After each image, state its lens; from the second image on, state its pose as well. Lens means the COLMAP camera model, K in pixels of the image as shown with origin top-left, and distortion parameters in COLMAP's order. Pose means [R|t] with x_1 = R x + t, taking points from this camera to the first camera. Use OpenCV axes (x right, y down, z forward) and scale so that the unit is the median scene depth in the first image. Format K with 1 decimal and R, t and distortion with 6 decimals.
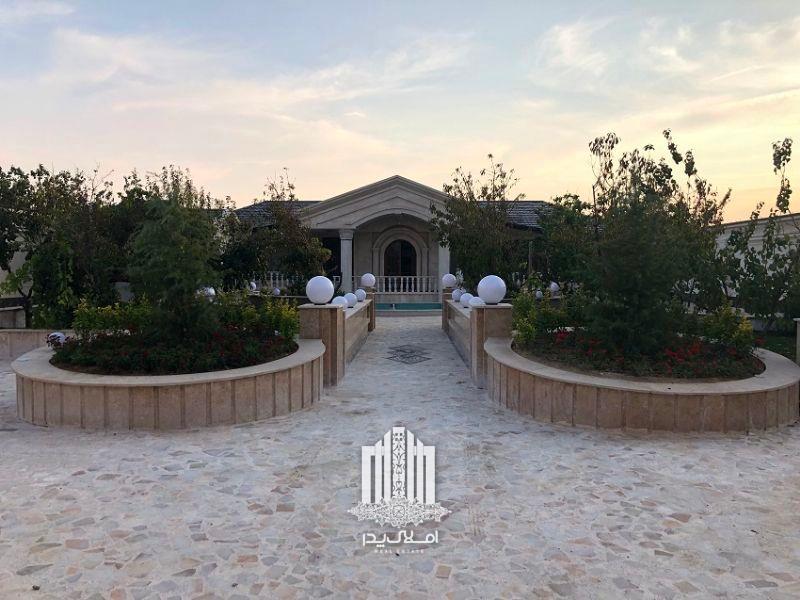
lens RADIAL K [[671.4, 0, 400.0], [0, 671.4, 300.0], [0, 0, 1]] dist [0.056392, -0.002506]
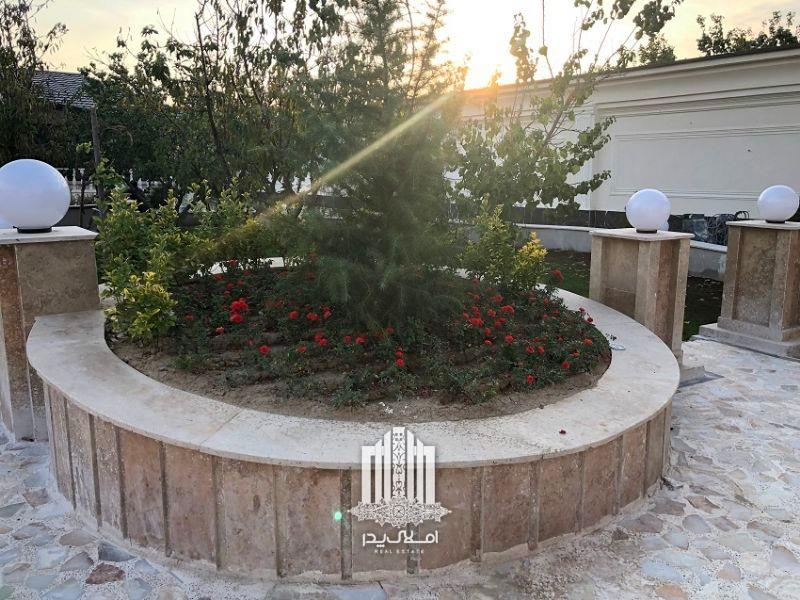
lens RADIAL K [[650.1, 0, 400.0], [0, 650.1, 300.0], [0, 0, 1]] dist [0.047209, -0.071724]
pose [[0.788471, -0.117792, 0.603687, 0.081944], [0.027304, 0.987226, 0.156967, -0.010445], [-0.614465, -0.107281, 0.781616, 0.671458]]
